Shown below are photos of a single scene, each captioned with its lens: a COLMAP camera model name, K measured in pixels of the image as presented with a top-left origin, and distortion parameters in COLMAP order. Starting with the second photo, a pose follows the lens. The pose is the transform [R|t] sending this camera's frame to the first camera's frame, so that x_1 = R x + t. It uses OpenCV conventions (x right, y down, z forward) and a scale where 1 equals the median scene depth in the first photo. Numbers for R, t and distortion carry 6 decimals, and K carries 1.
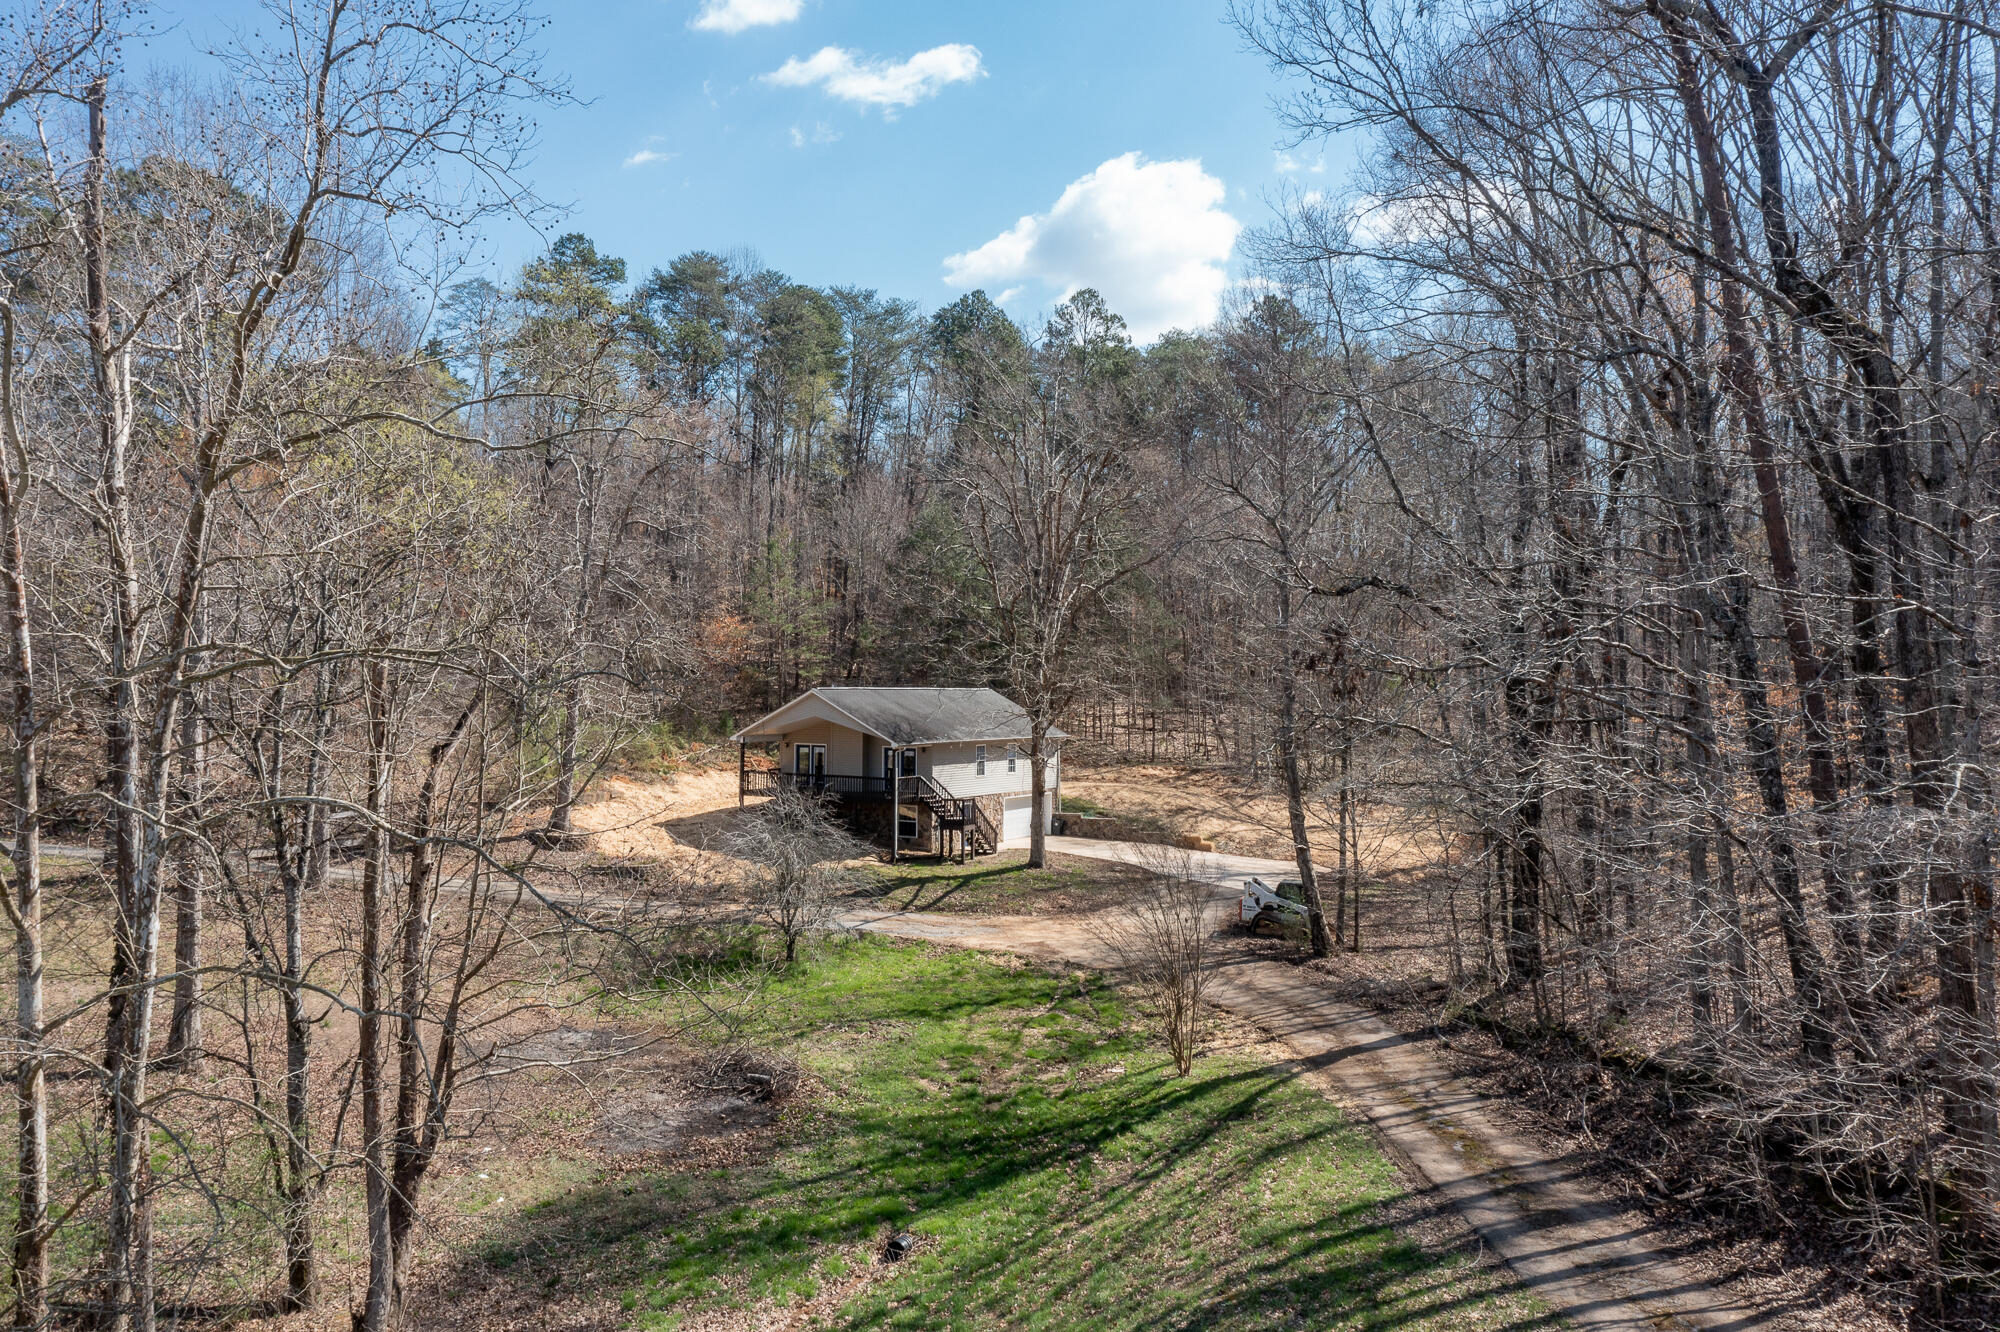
lens RADIAL K [[1598.8, 0, 1002.3], [0, 1598.8, 667.7], [0, 0, 1]] dist [-0.003435, 0.005810]
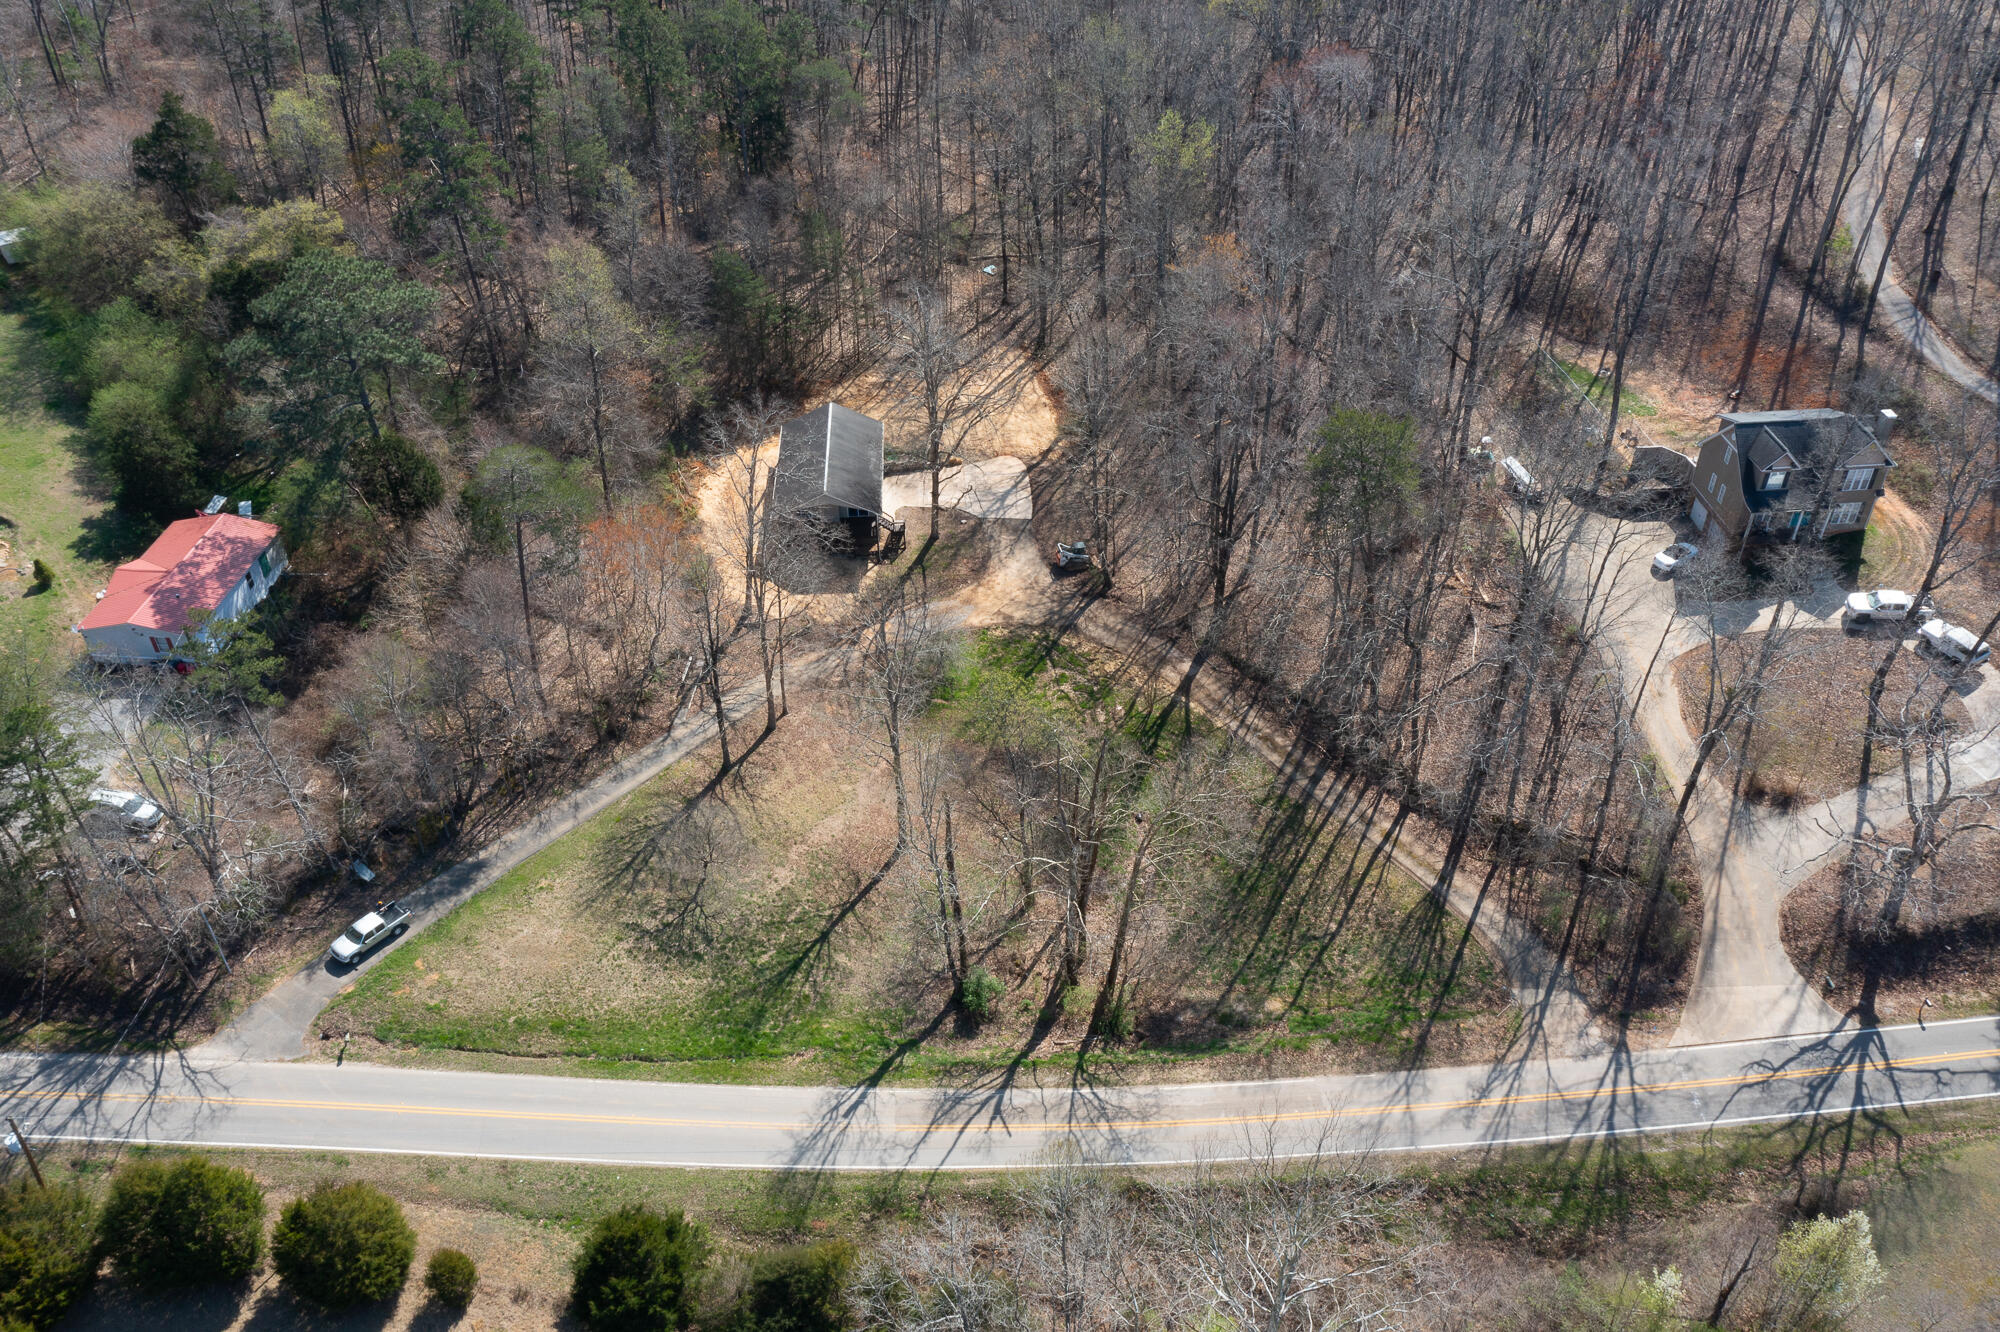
lens RADIAL K [[1598.8, 0, 1003.5], [0, 1598.8, 662.3], [0, 0, 1]] dist [-0.003435, 0.005810]
pose [[0.842603, -0.345774, 0.412870, -1.460131], [0.012987, 0.779475, 0.626298, -1.872175], [-0.538379, -0.522359, 0.661278, -0.886413]]
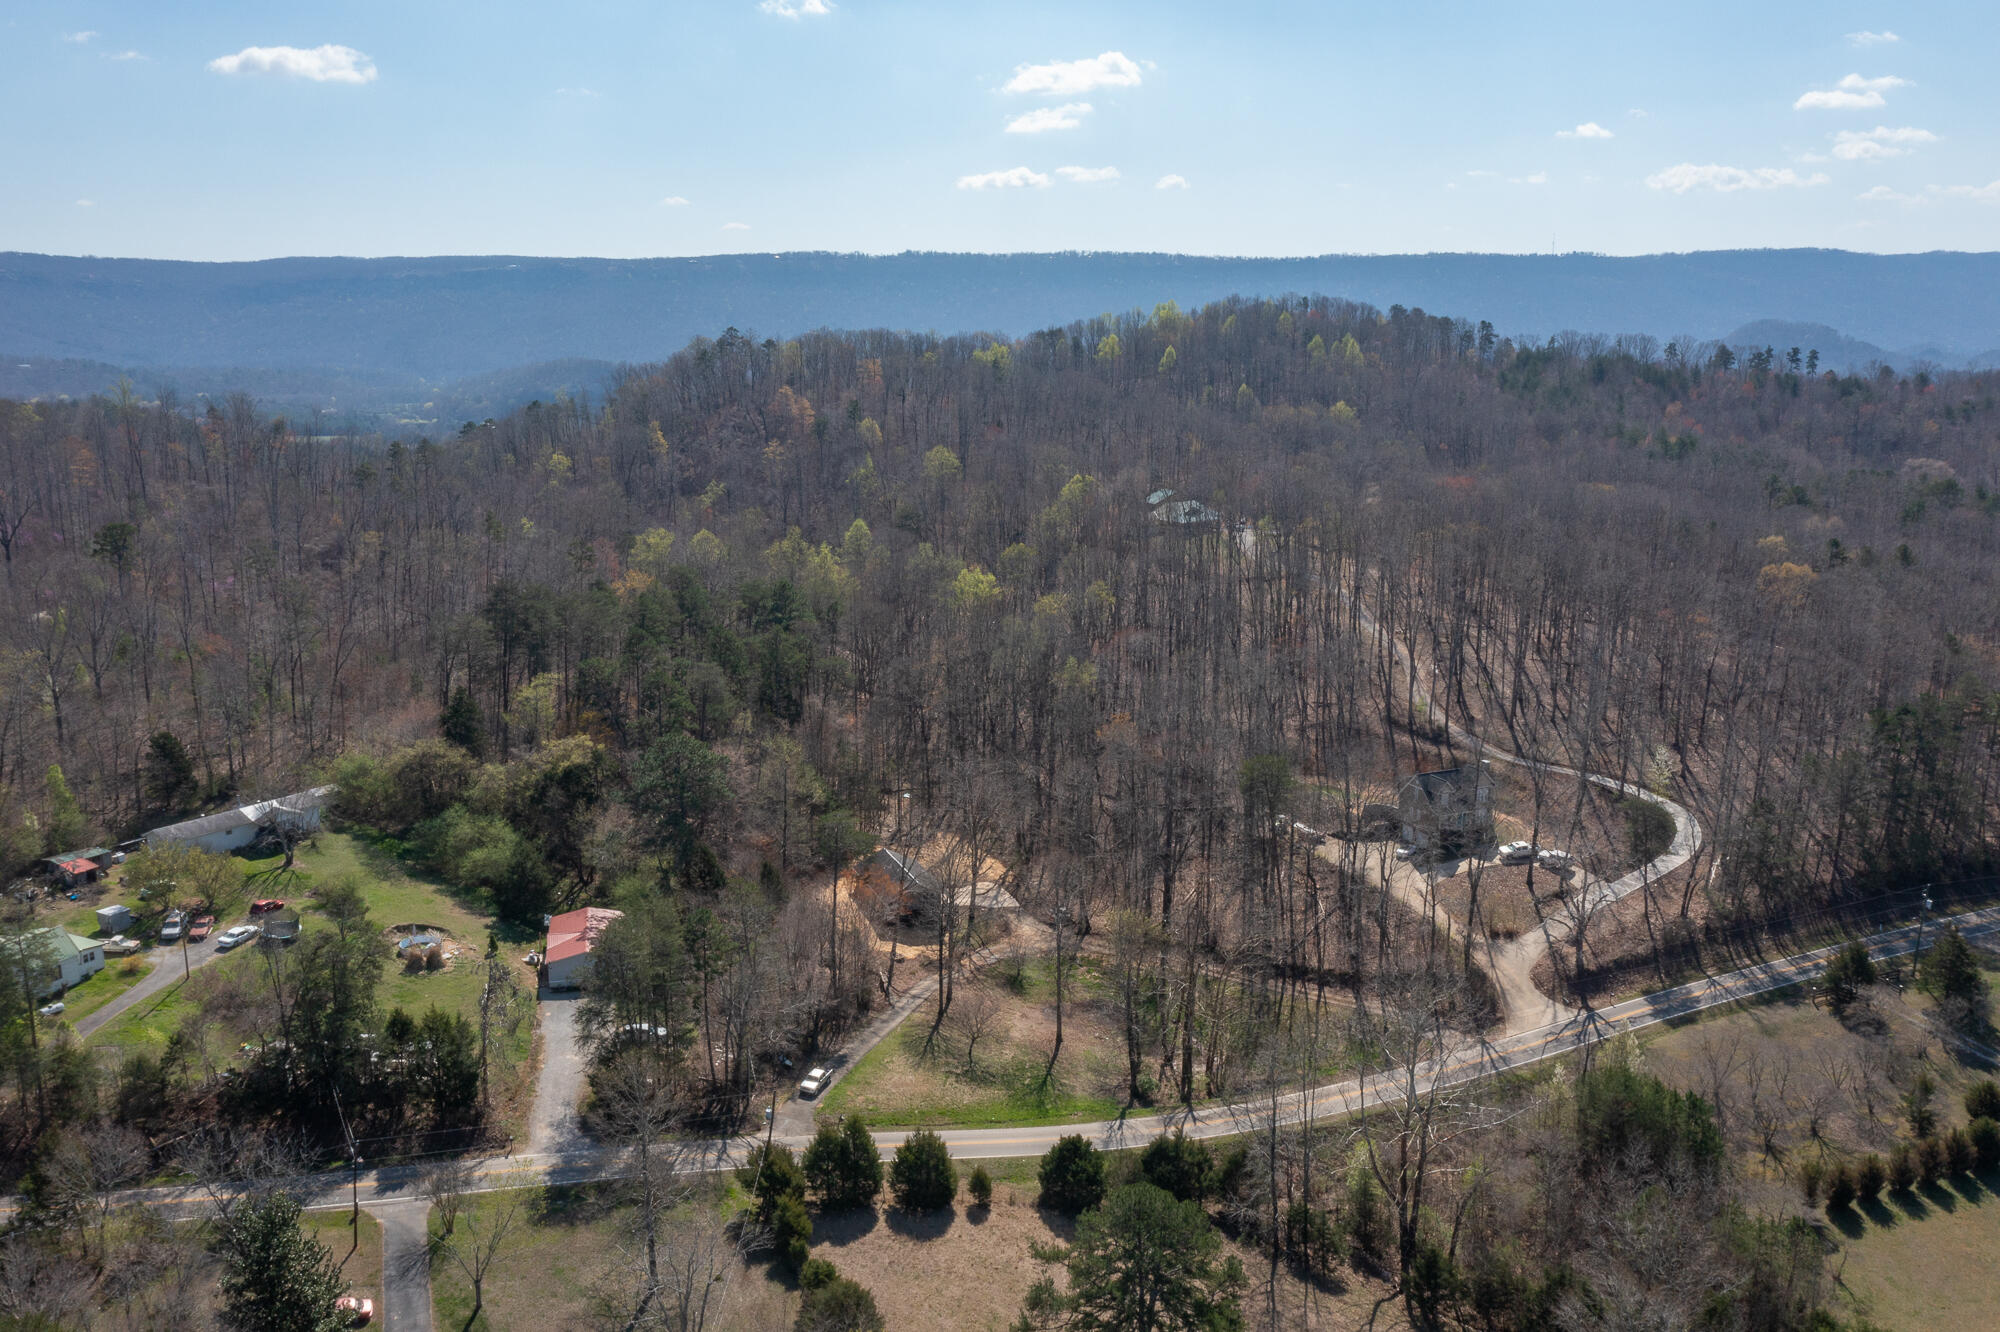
lens RADIAL K [[1598.8, 0, 1000.8], [0, 1598.8, 666.8], [0, 0, 1]] dist [-0.003435, 0.005810]
pose [[0.632443, -0.180453, 0.753294, -4.113333], [0.000492, 0.972579, 0.232570, -2.004790], [-0.774607, -0.146717, 0.615190, -1.713459]]
